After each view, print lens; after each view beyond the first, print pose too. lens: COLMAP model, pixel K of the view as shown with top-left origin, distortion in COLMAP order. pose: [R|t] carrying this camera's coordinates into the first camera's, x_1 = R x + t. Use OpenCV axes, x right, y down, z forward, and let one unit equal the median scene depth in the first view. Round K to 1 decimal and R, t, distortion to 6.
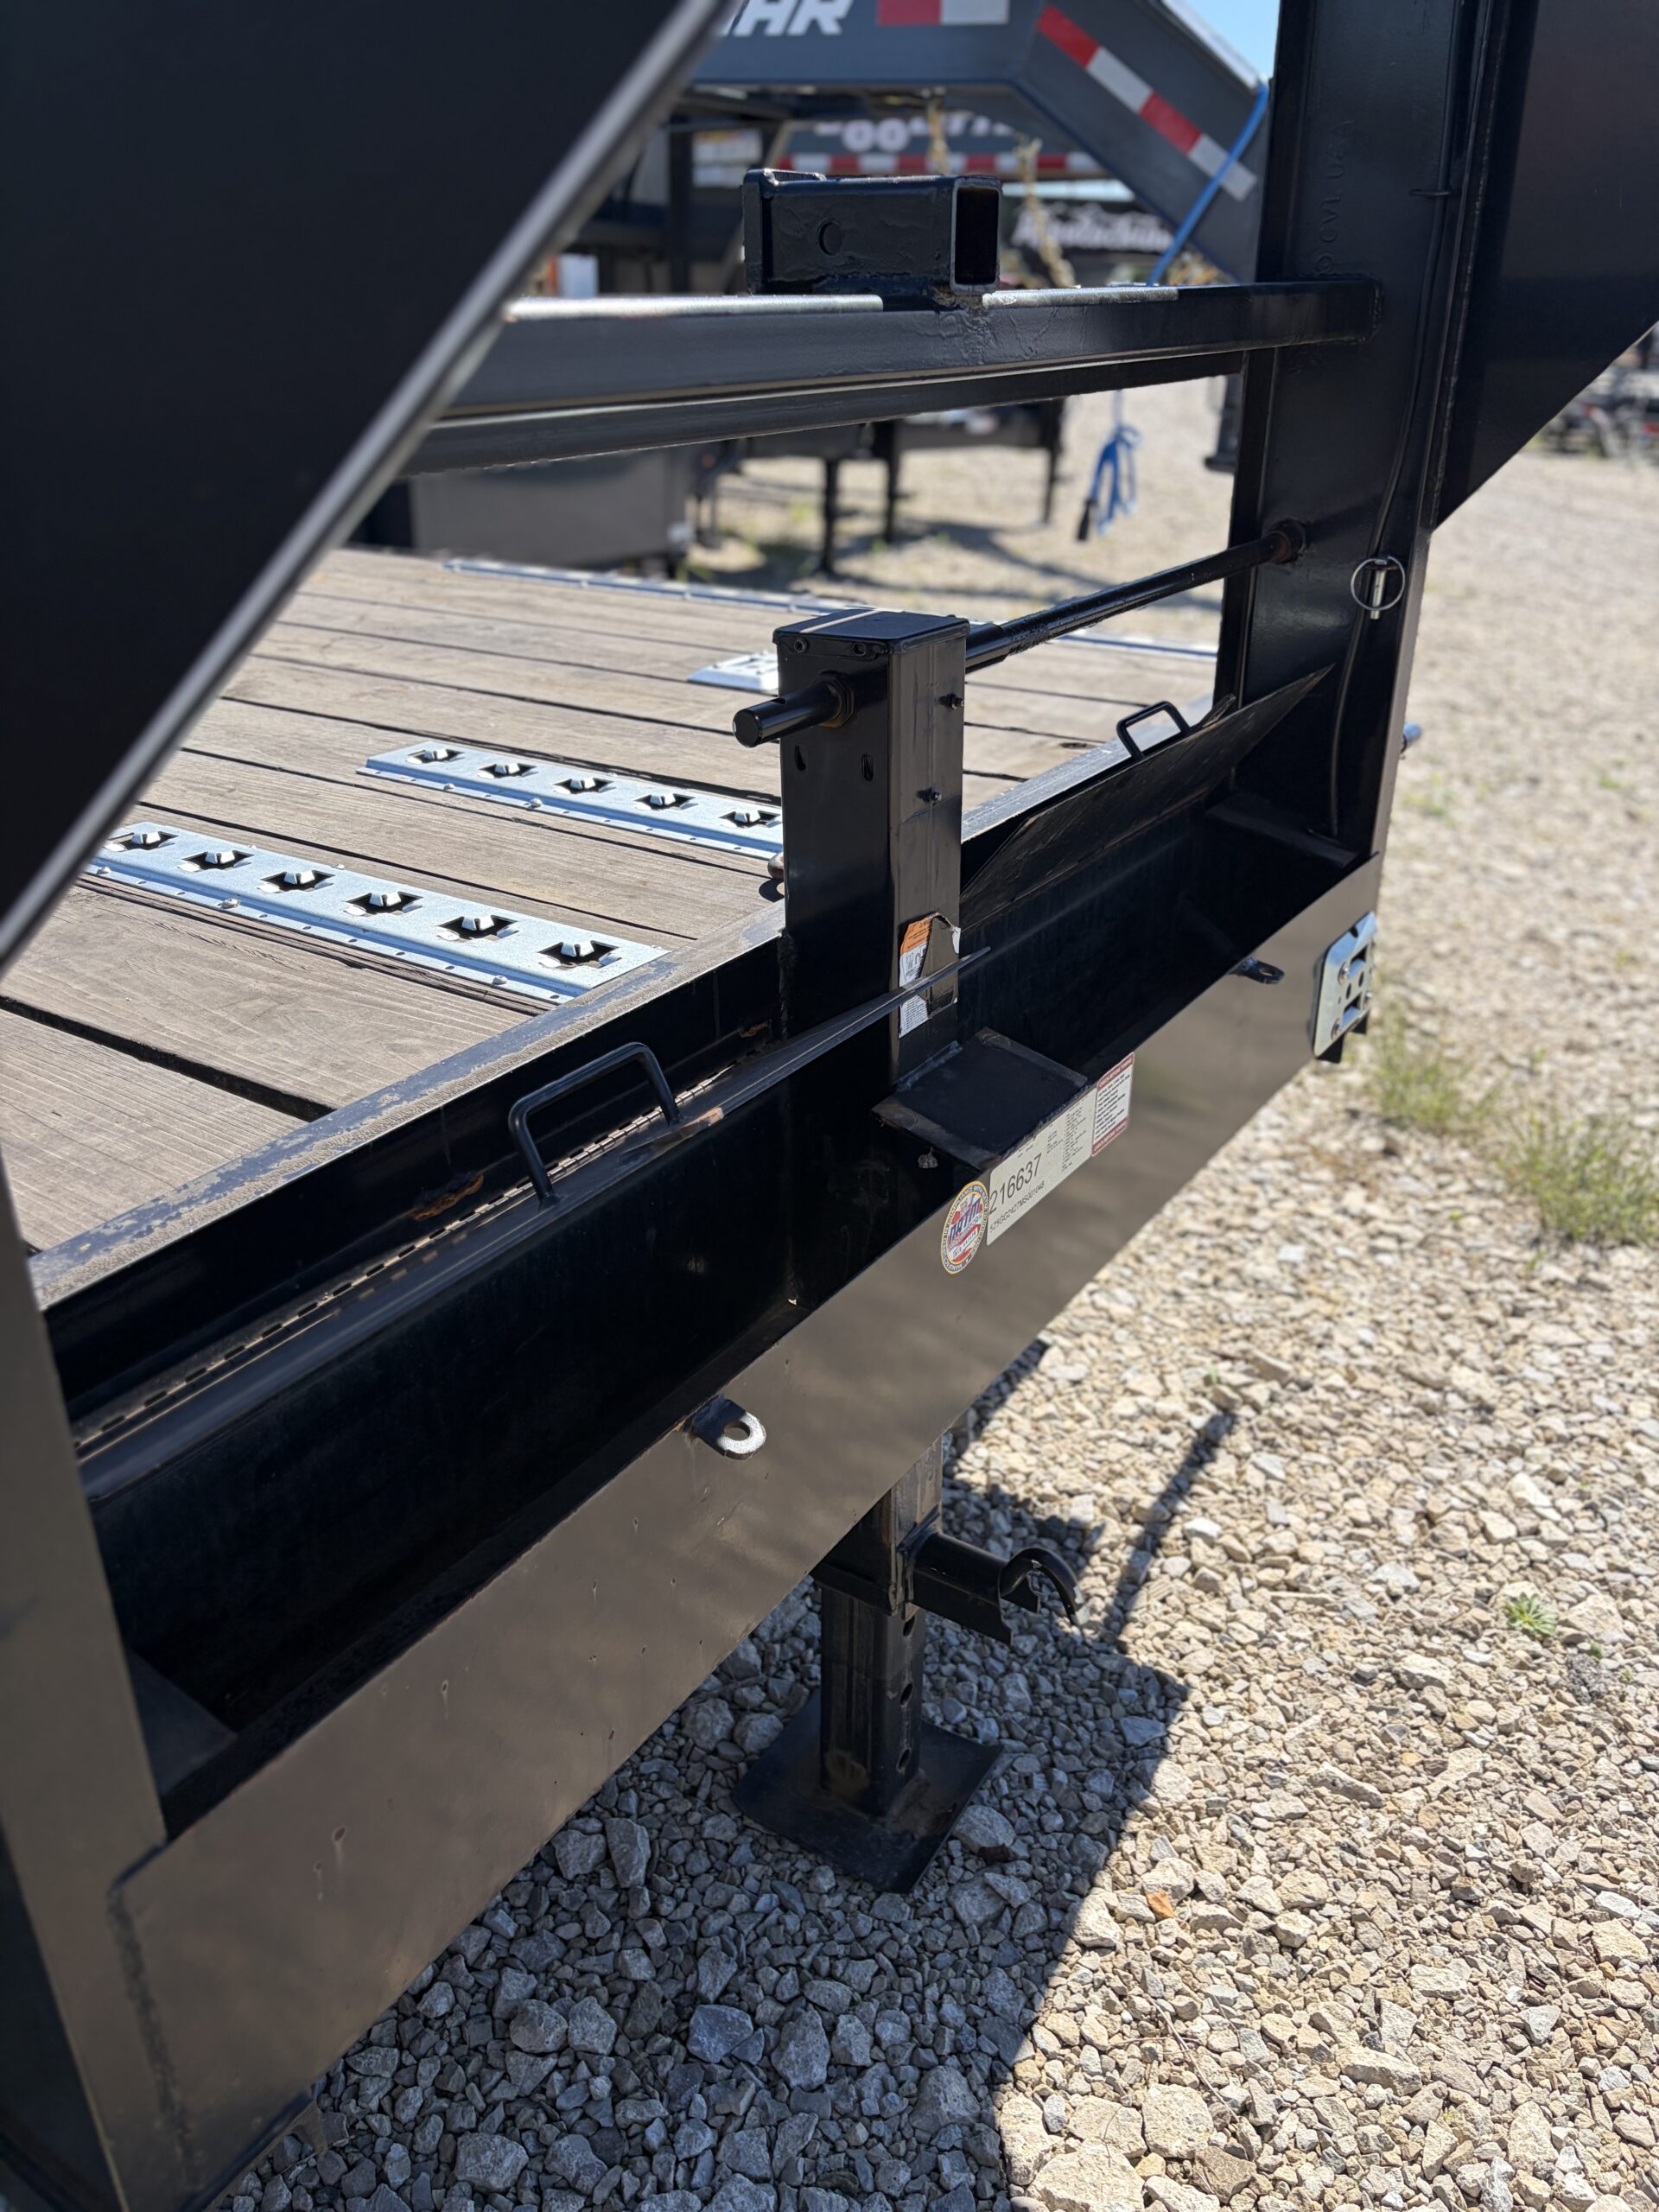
lens RADIAL K [[1663.1, 0, 834.9], [0, 1663.1, 1104.4], [0, 0, 1]] dist [0.008090, -0.000314]
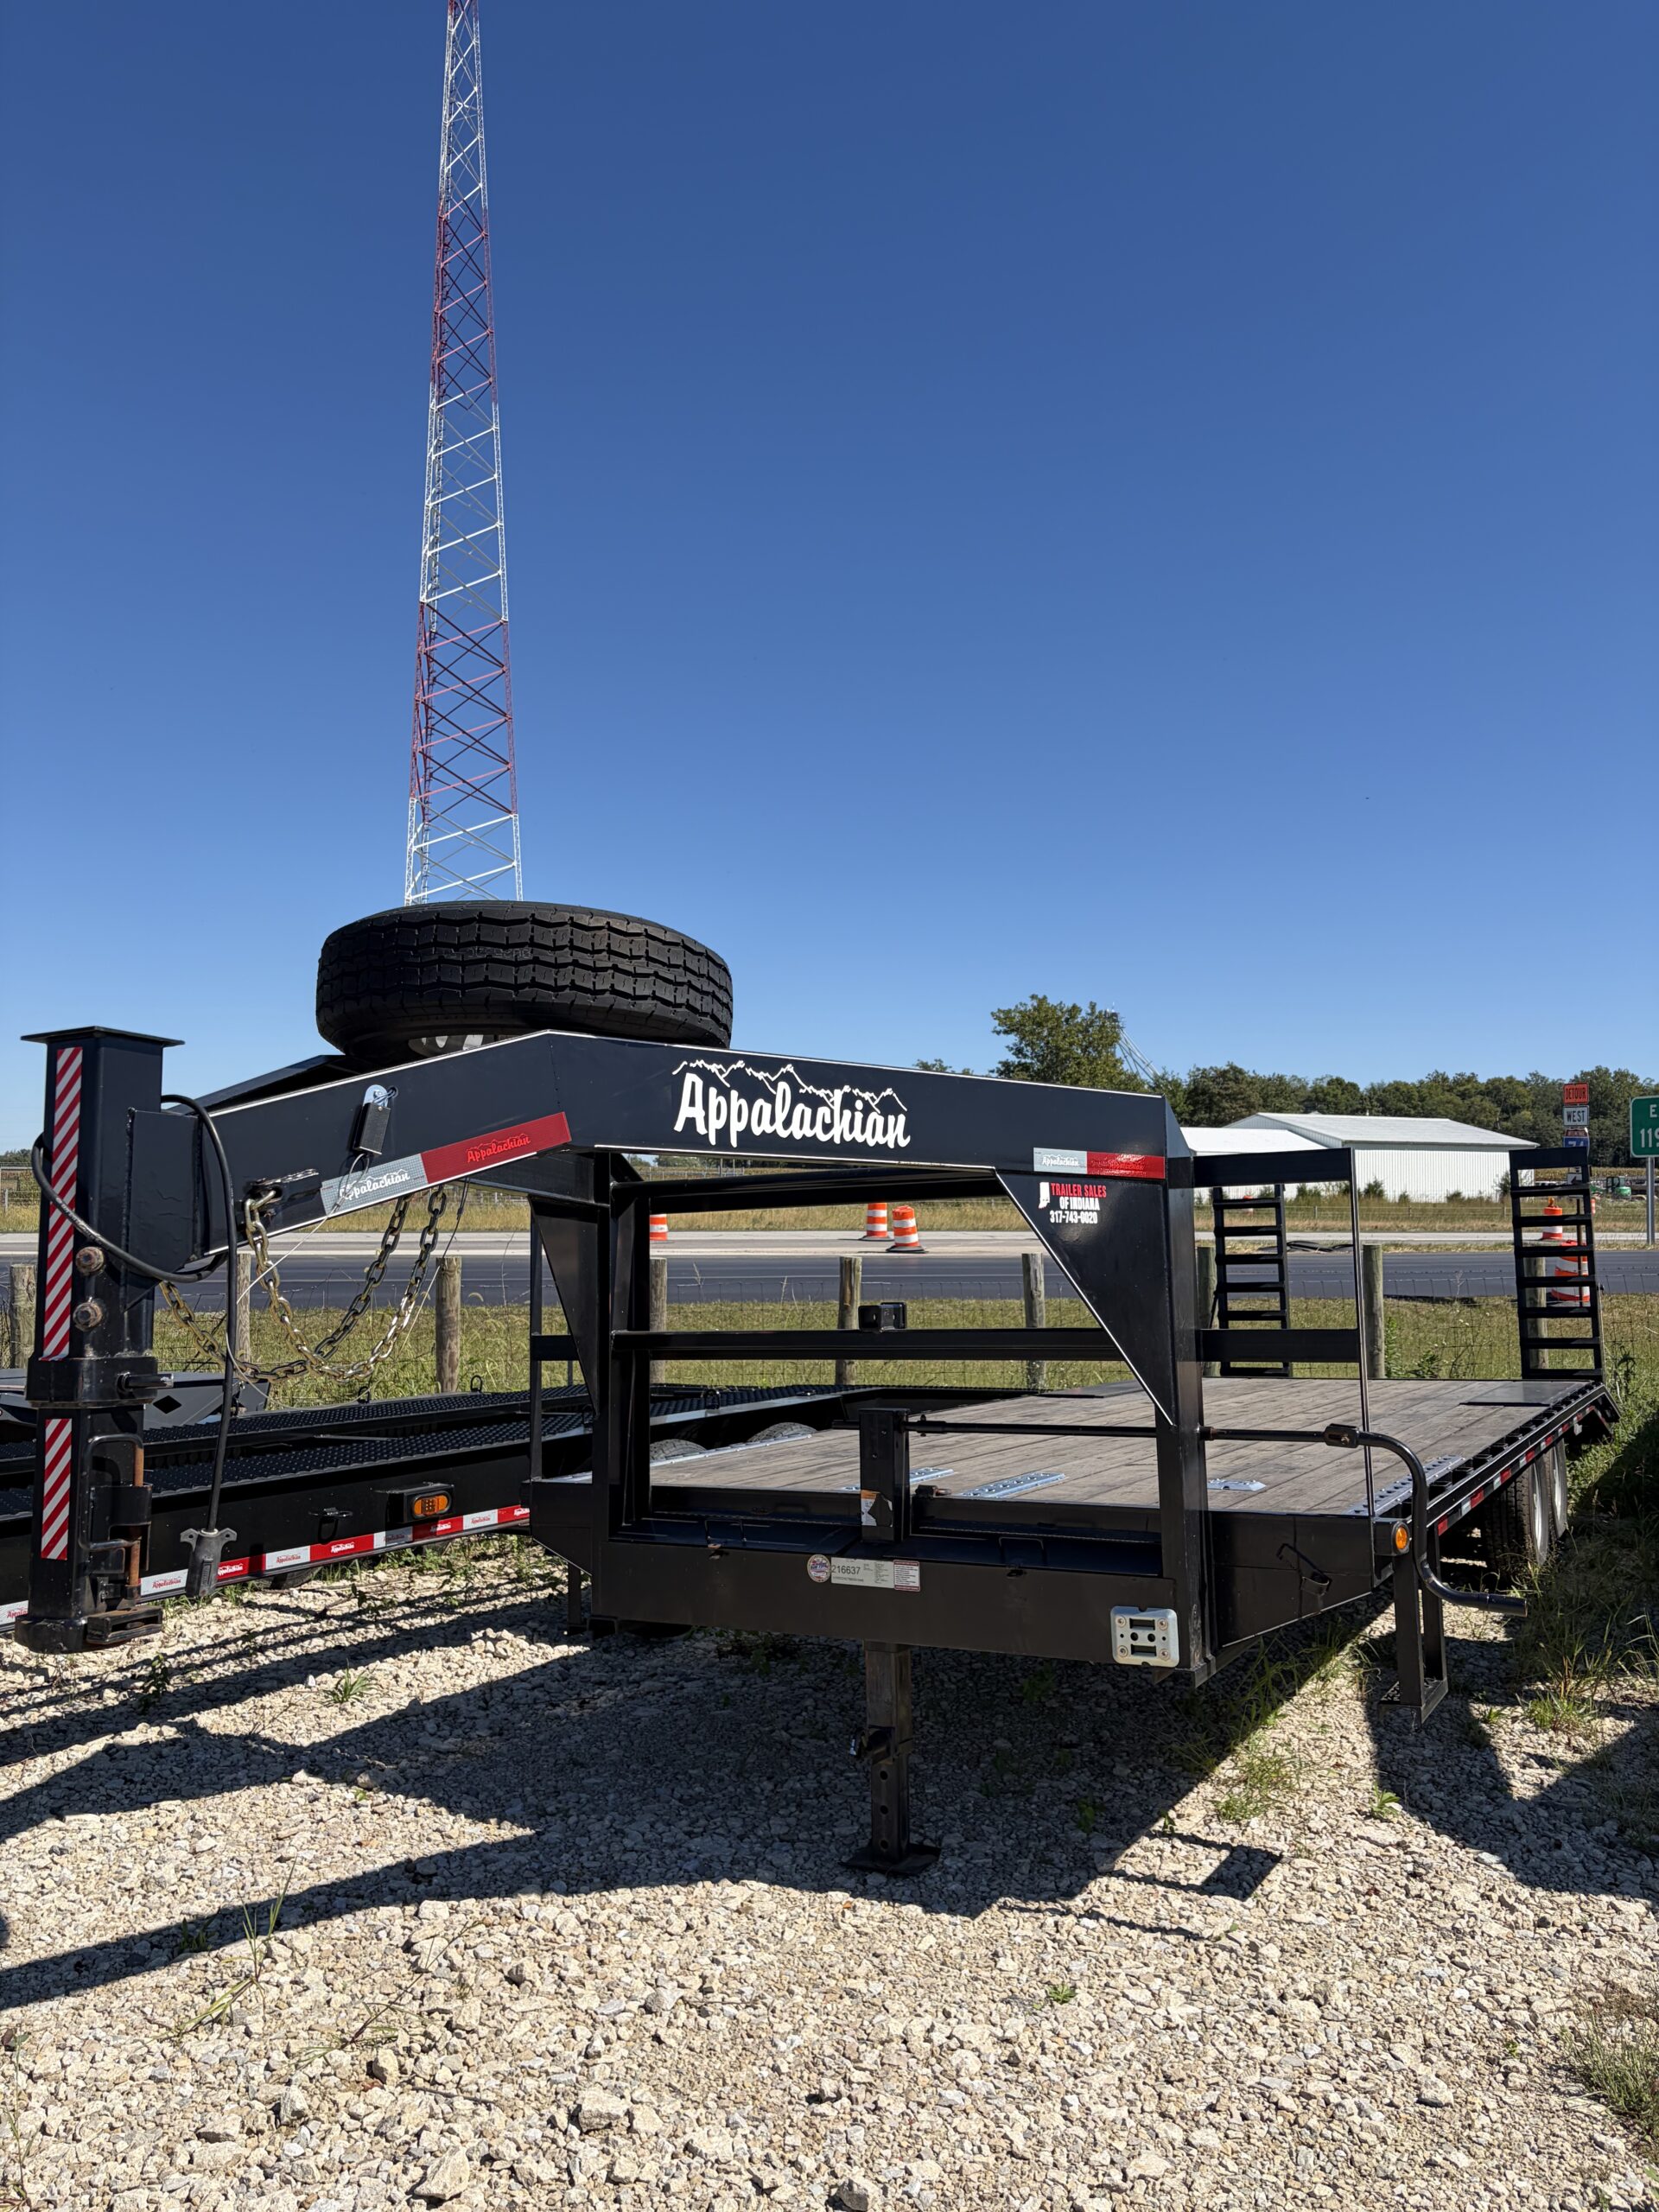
lens RADIAL K [[1663.1, 0, 842.1], [0, 1663.1, 1110.9], [0, 0, 1]] dist [0.008090, -0.000314]
pose [[0.097877, -0.103119, -0.989842, 2.058600], [-0.426149, 0.894475, -0.135322, -0.184447], [0.899342, 0.435065, 0.043605, 0.262863]]
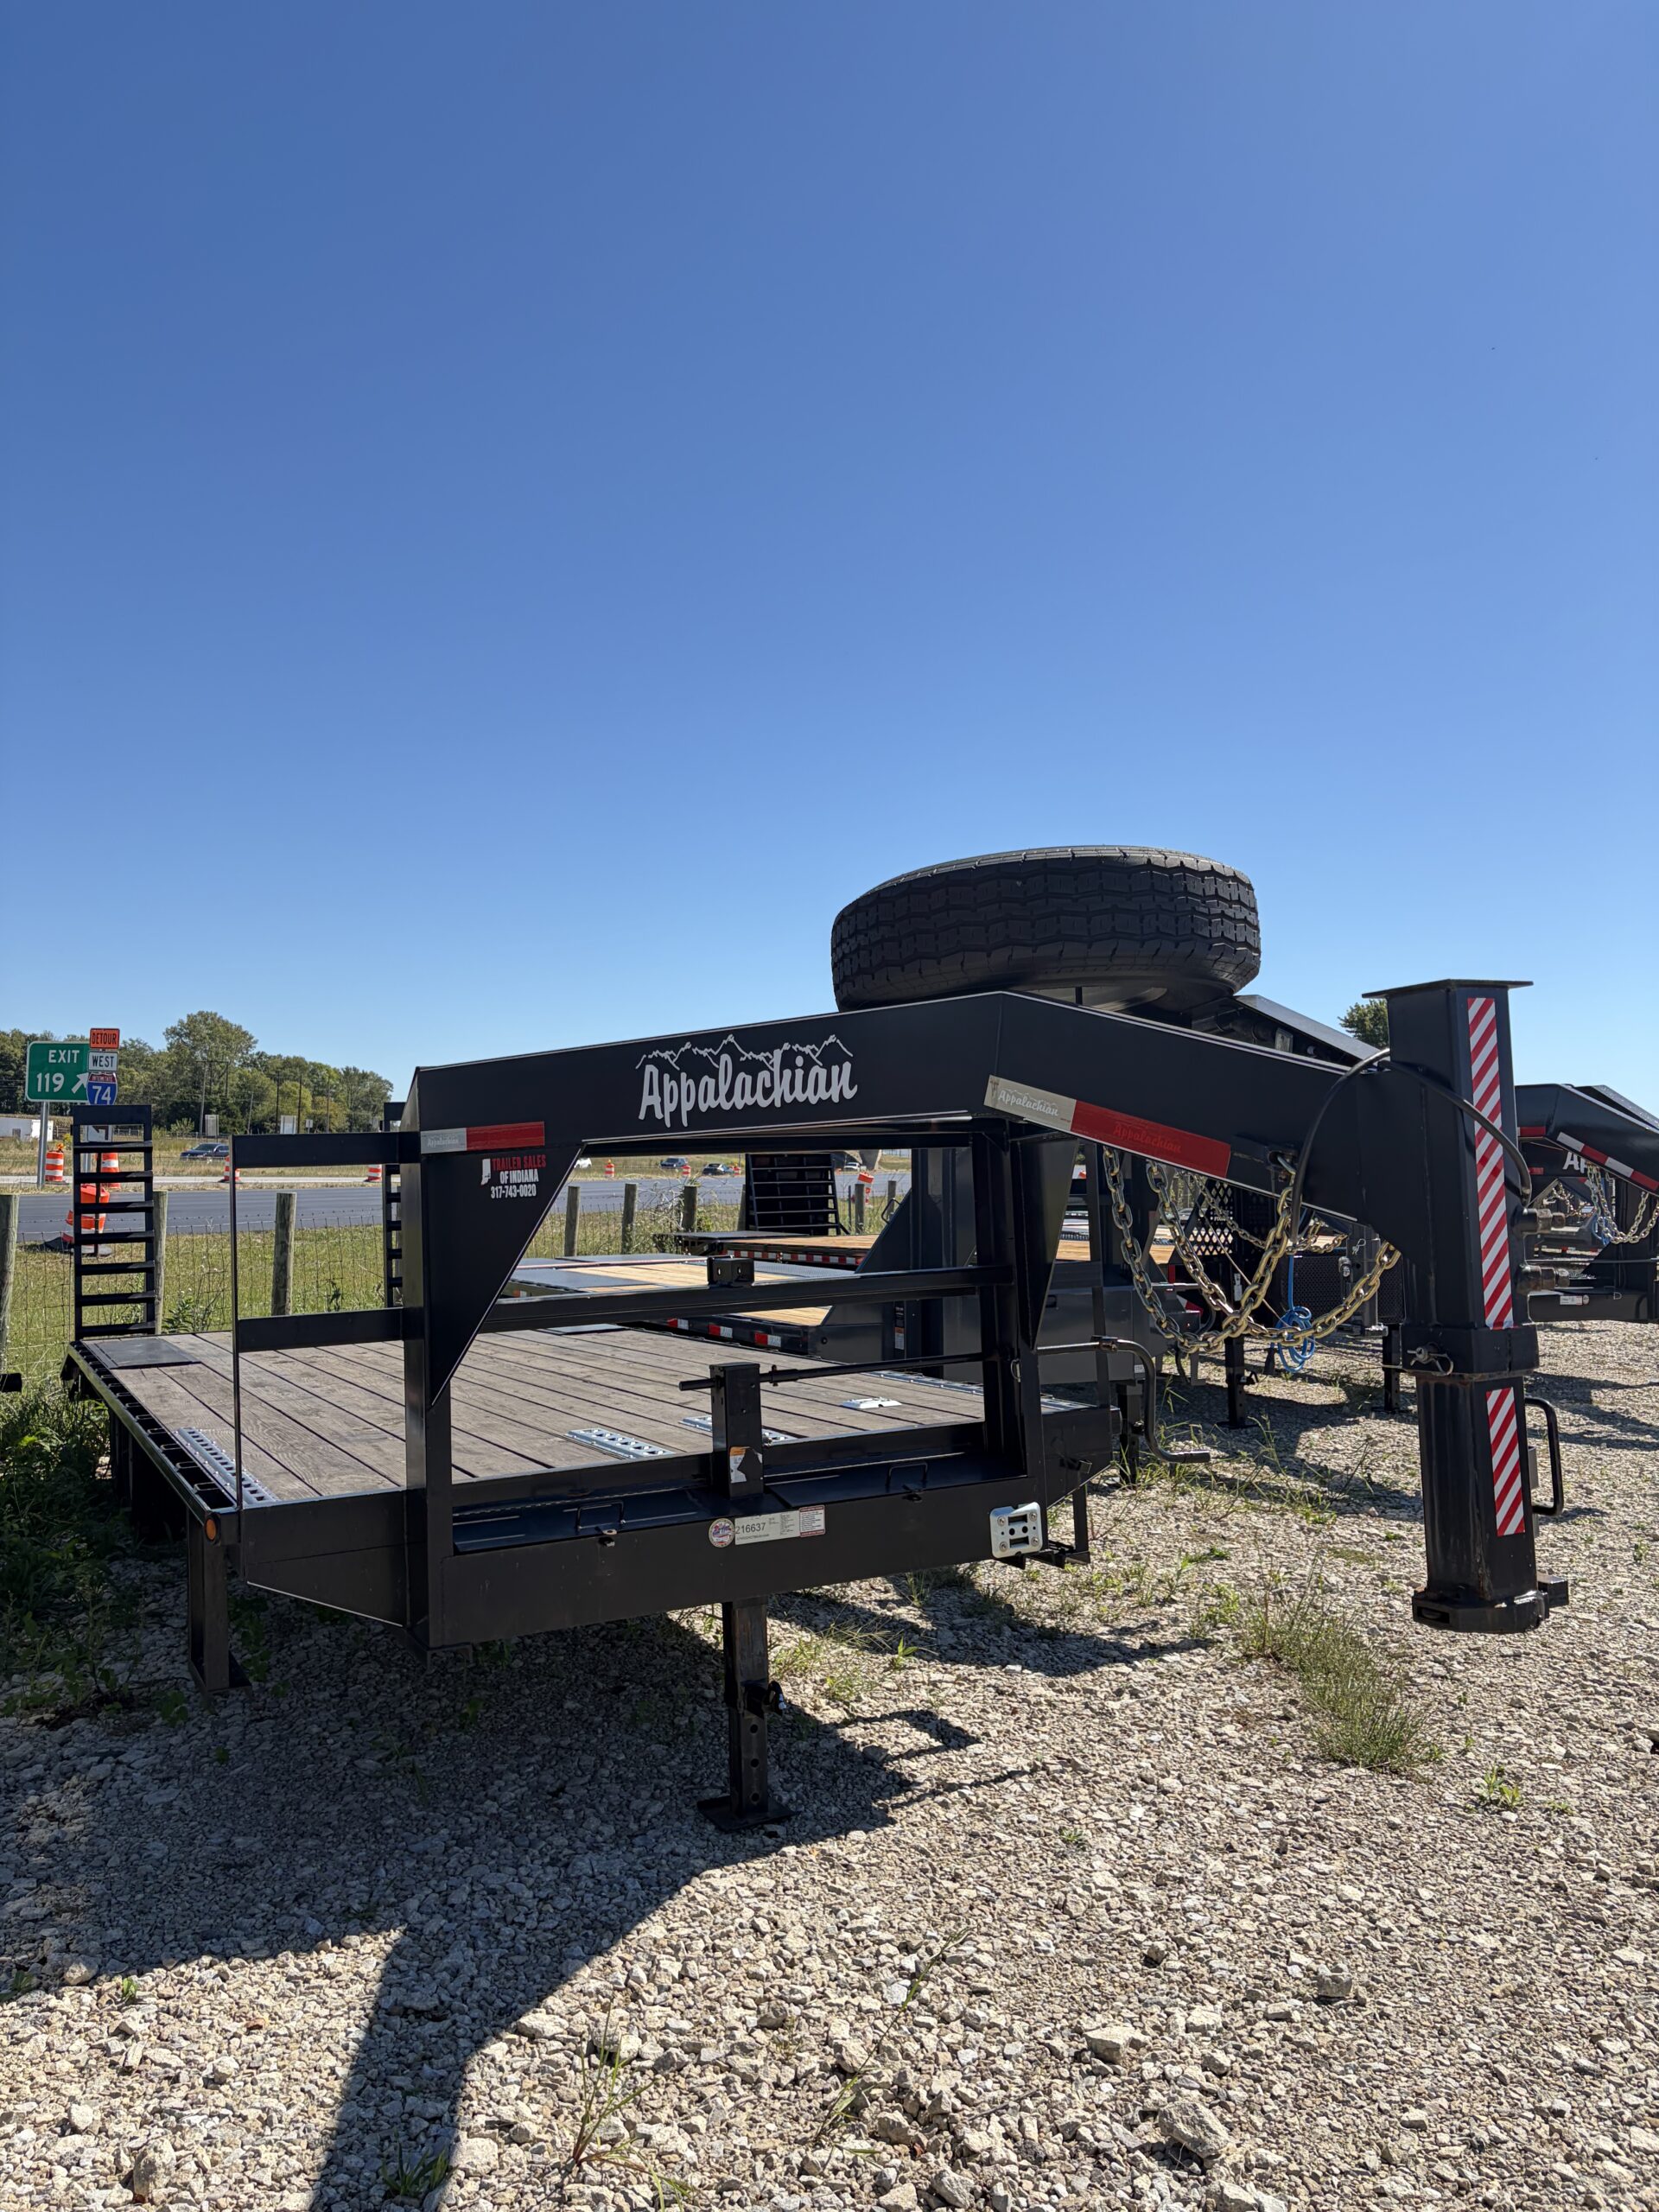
lens RADIAL K [[1663.1, 0, 824.1], [0, 1663.1, 1096.9], [0, 0, 1]] dist [0.008090, -0.000314]
pose [[0.872321, -0.052366, -0.486121, 1.097451], [-0.188233, 0.881645, -0.432748, 0.408778], [0.451248, 0.468999, 0.759220, -1.068279]]
